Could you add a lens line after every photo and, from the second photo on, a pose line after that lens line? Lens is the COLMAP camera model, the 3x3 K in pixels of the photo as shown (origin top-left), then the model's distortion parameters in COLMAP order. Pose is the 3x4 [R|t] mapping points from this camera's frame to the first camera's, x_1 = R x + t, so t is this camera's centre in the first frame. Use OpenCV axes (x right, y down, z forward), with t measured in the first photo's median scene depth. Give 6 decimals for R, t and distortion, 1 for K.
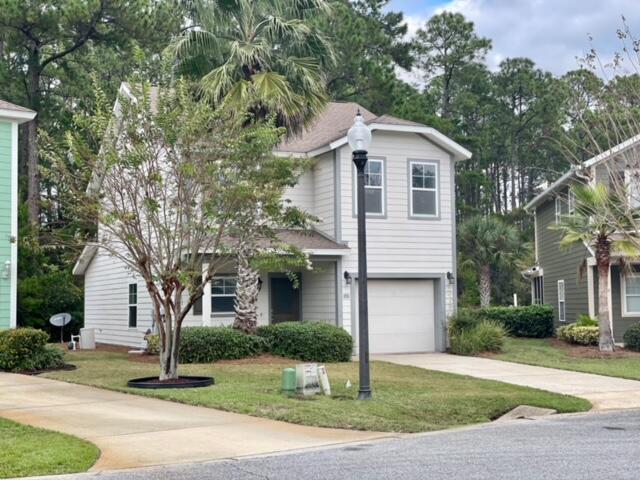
lens RADIAL K [[995.6, 0, 319.2], [0, 995.6, 241.9], [0, 0, 1]] dist [0.014117, 0.000000]
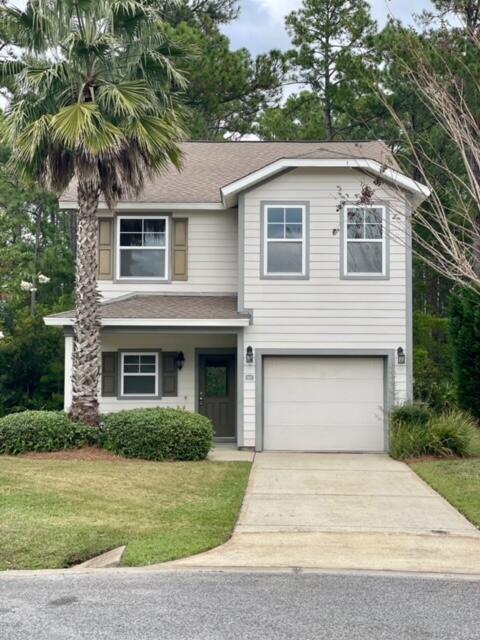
lens RADIAL K [[995.6, 0, 240.3], [0, 995.6, 317.4], [0, 0, 1]] dist [0.014117, 0.000000]
pose [[0.897898, -0.009176, -0.440108, 0.364458], [0.012346, 0.999914, 0.004339, 0.002525], [0.440030, -0.009330, 0.897935, 0.267790]]
